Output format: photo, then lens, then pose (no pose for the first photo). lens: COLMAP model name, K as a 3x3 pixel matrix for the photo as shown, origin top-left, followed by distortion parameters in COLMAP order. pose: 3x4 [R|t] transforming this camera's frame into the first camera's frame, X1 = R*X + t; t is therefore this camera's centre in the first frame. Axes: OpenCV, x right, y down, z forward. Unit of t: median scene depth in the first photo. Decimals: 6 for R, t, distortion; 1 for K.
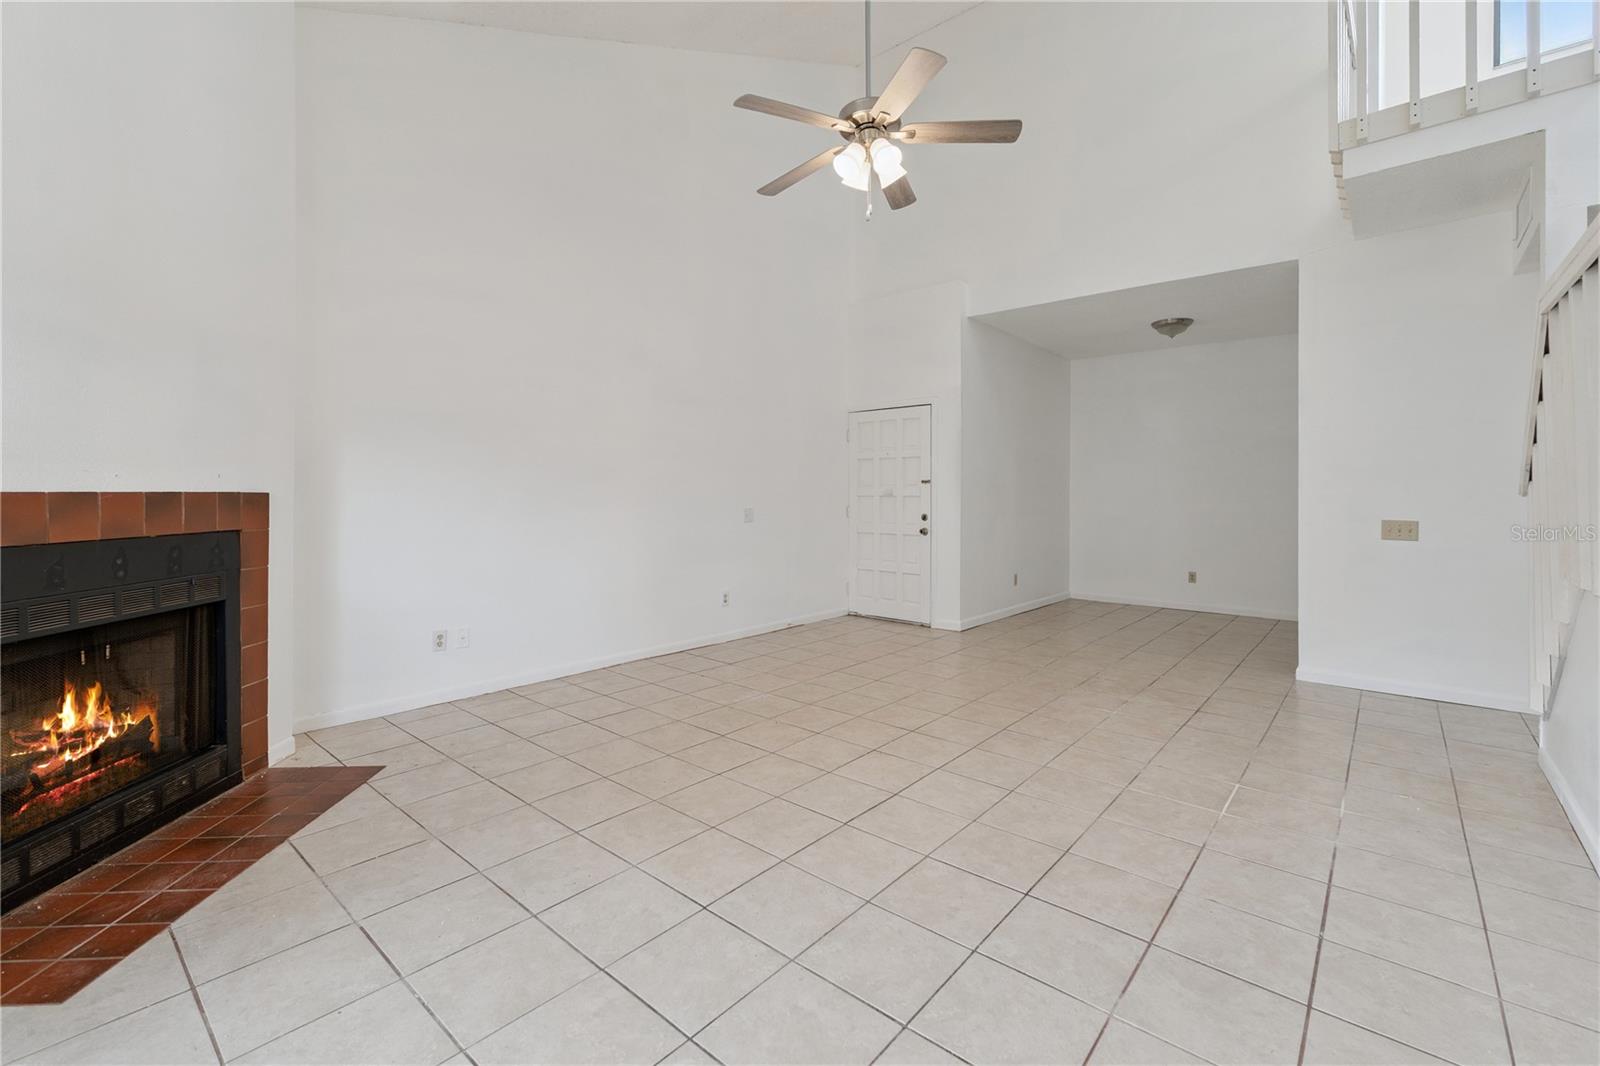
lens RADIAL K [[690.4, 0, 795.6], [0, 690.4, 513.1], [0, 0, 1]] dist [0.000768, 0.003149]
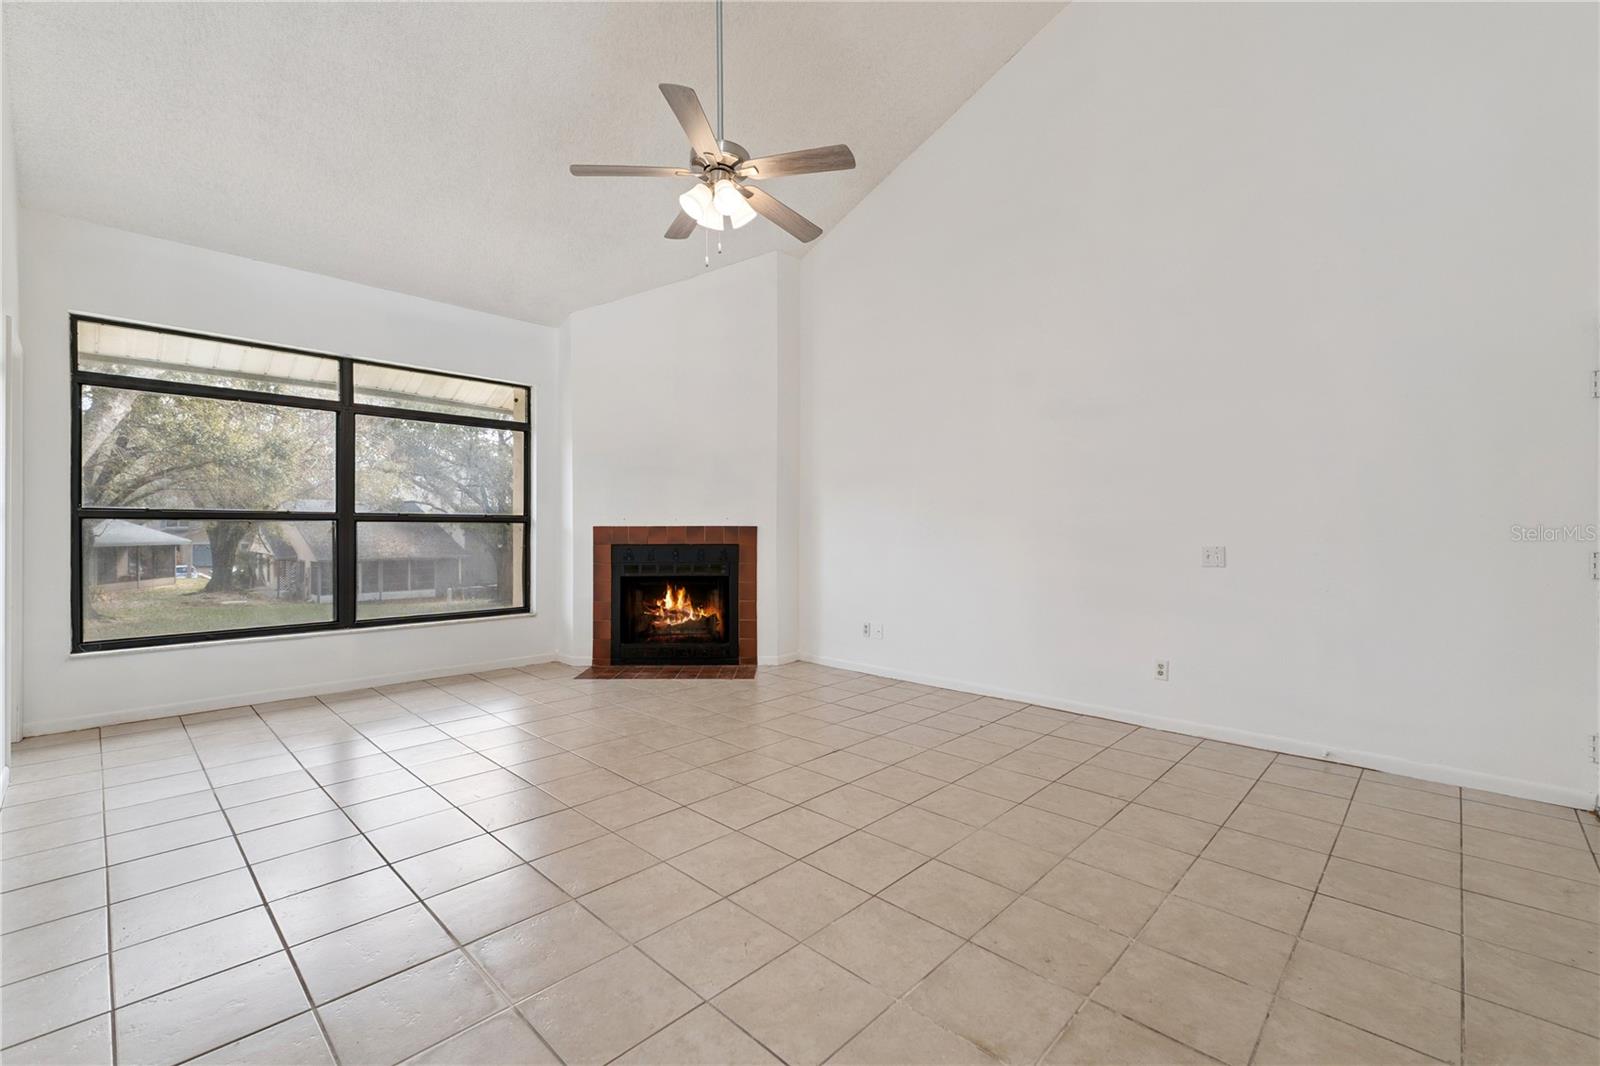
lens RADIAL K [[676.8, 0, 800.0], [0, 676.8, 533.0], [0, 0, 1]] dist [0.000930, 0.003393]
pose [[-0.049195, 0.005817, -0.998772, 0.851676], [-0.026348, 0.999627, 0.007120, -0.019838], [0.998442, 0.026666, -0.049023, 0.886065]]
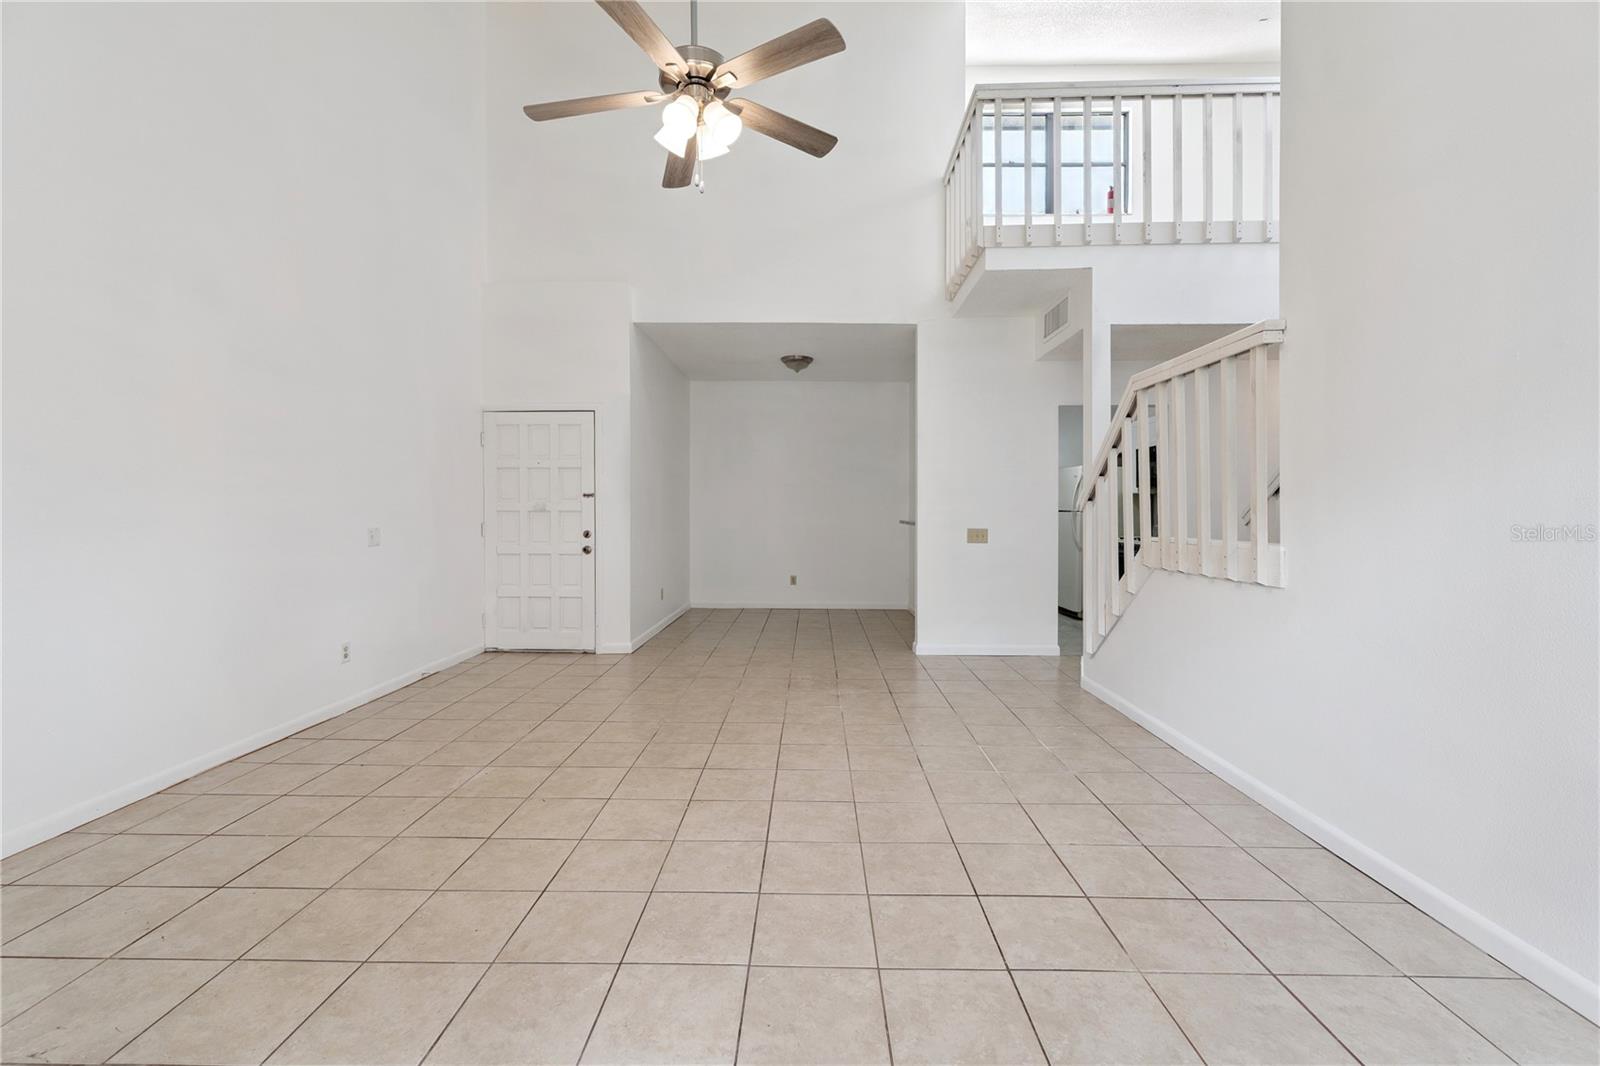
lens RADIAL K [[676.8, 0, 800.0], [0, 676.8, 533.0], [0, 0, 1]] dist [0.000930, 0.003393]
pose [[0.766606, -0.022155, 0.641736, -0.258297], [0.016666, 0.999754, 0.014606, -0.005856], [-0.641902, -0.000502, 0.766787, 0.197895]]
